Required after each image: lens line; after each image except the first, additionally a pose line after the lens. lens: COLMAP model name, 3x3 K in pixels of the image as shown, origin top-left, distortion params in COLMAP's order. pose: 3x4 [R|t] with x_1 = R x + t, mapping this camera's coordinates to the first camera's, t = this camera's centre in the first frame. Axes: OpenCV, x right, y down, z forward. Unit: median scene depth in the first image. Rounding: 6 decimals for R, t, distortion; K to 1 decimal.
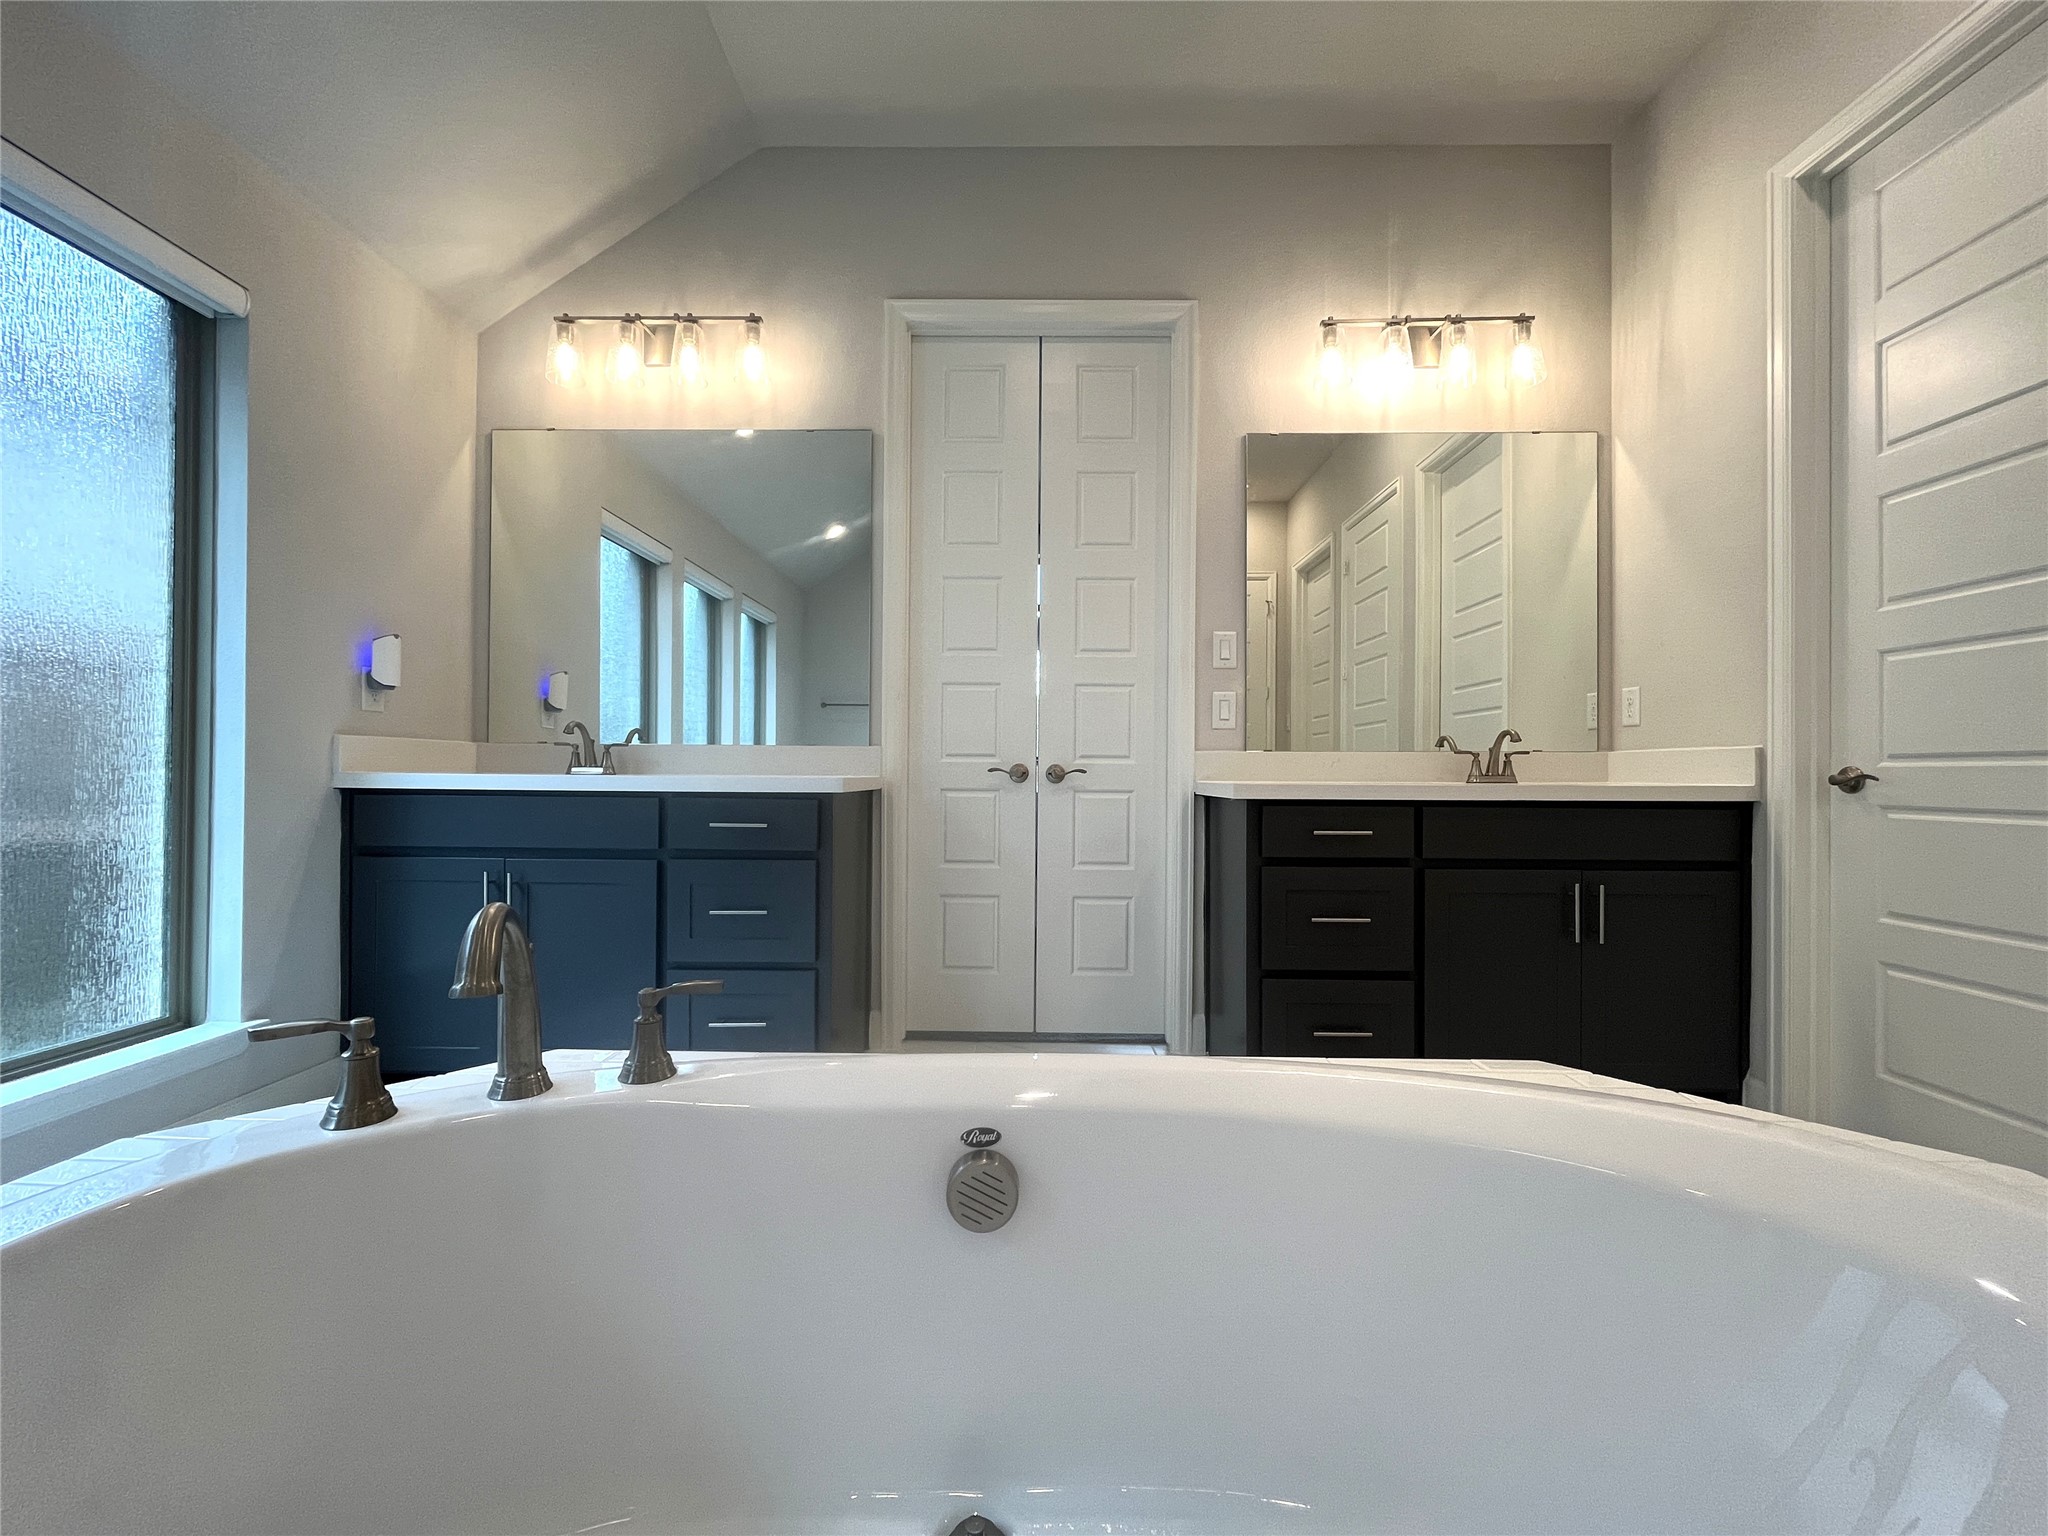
lens RADIAL K [[833.8, 0, 1011.9], [0, 833.8, 770.5], [0, 0, 1]] dist [-0.001893, -0.000285]
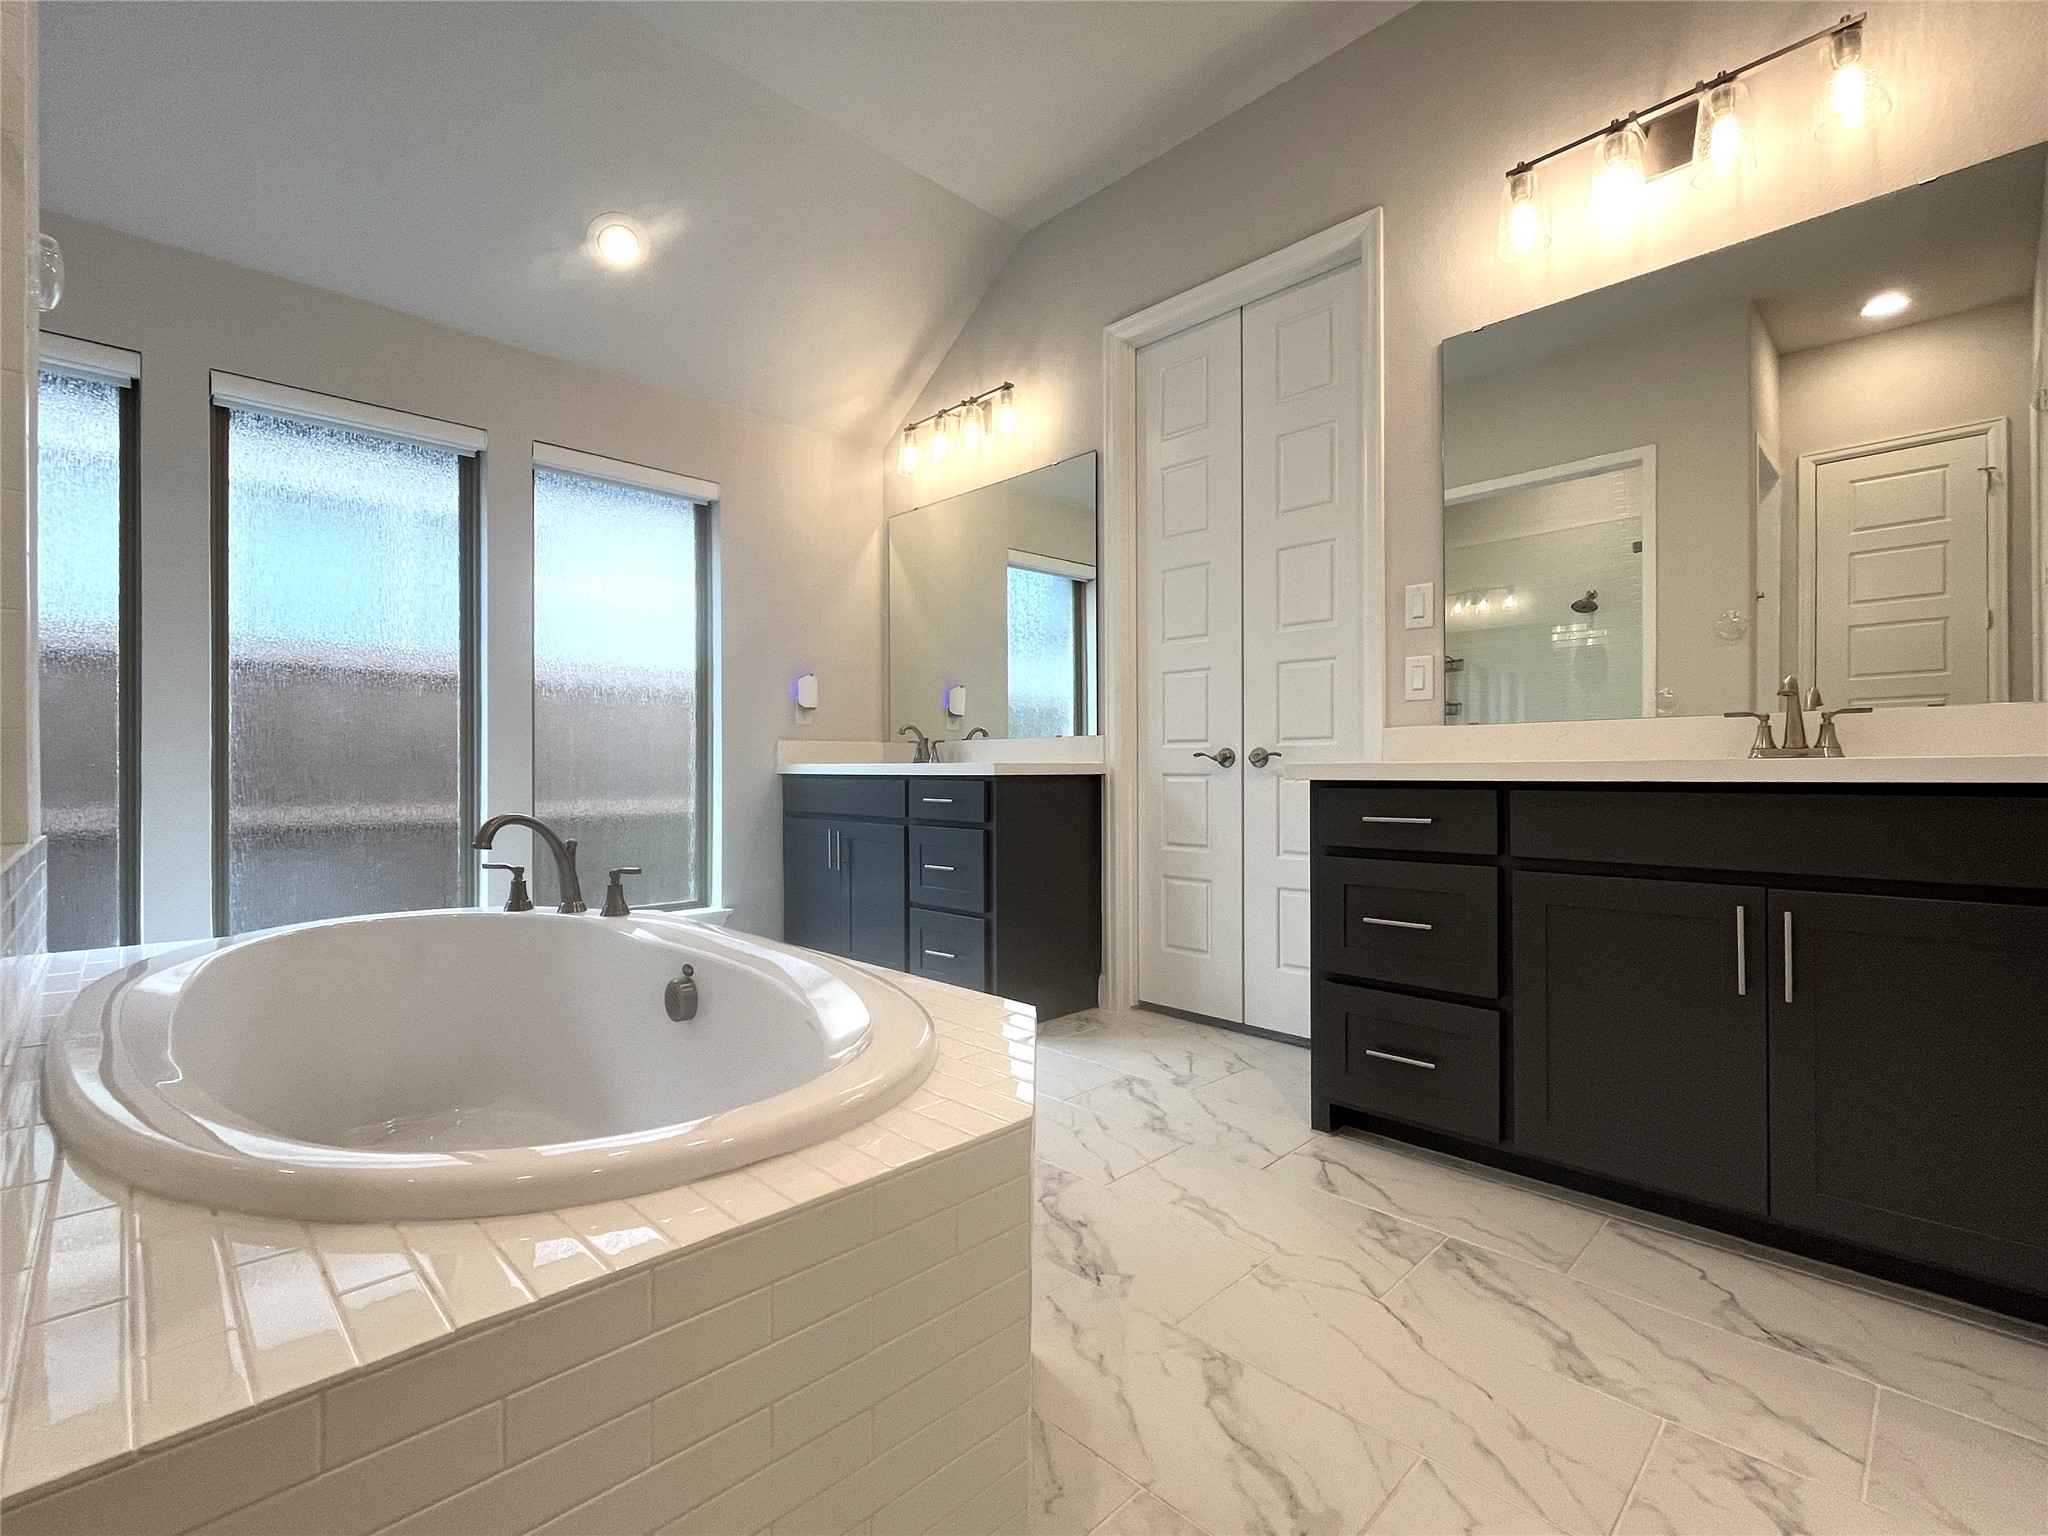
lens RADIAL K [[934.3, 0, 1024.0], [0, 934.3, 768.0], [0, 0, 1]] dist [0.001532, -0.000691]
pose [[0.707382, -0.010691, -0.706751, 0.641024], [0.012499, 0.999918, -0.002616, 0.015813], [0.706721, -0.006984, 0.707458, 0.051826]]
